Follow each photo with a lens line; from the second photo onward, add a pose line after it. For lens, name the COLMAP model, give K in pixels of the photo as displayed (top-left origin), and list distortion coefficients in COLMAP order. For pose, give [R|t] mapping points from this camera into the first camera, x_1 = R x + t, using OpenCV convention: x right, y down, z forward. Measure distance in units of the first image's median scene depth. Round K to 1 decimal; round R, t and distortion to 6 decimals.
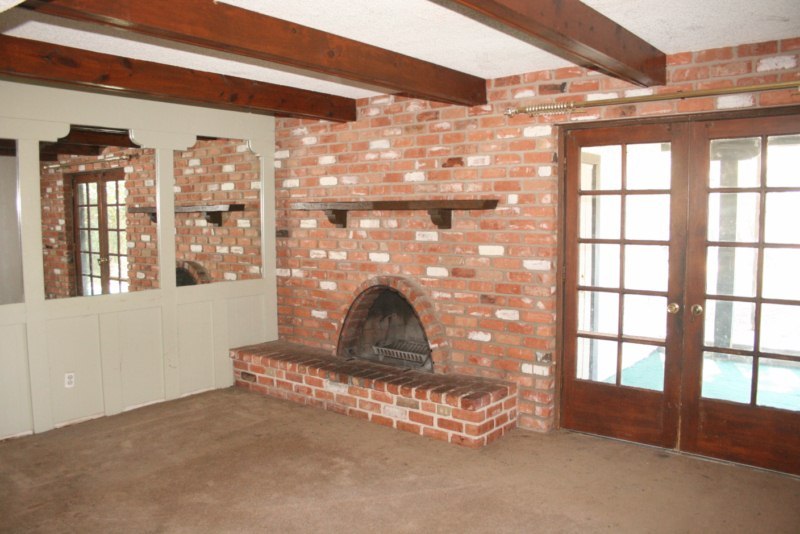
lens RADIAL K [[672.9, 0, 400.0], [0, 672.9, 266.8], [0, 0, 1]] dist [-0.019752, 0.003530]
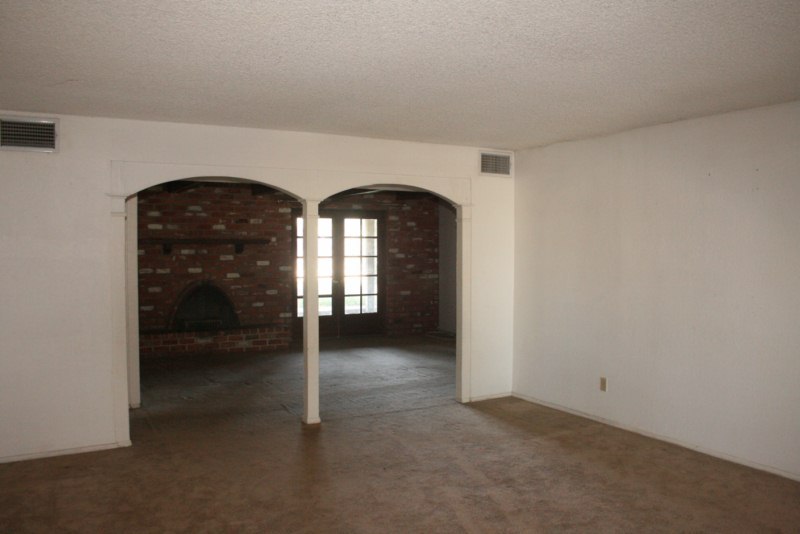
lens RADIAL K [[672.9, 0, 399.5], [0, 672.9, 266.3], [0, 0, 1]] dist [-0.019752, 0.003530]
pose [[0.385652, -0.029814, 0.922163, -1.597278], [0.071771, 0.997419, 0.002232, 0.011357], [-0.919849, 0.065324, 0.386796, -0.217824]]
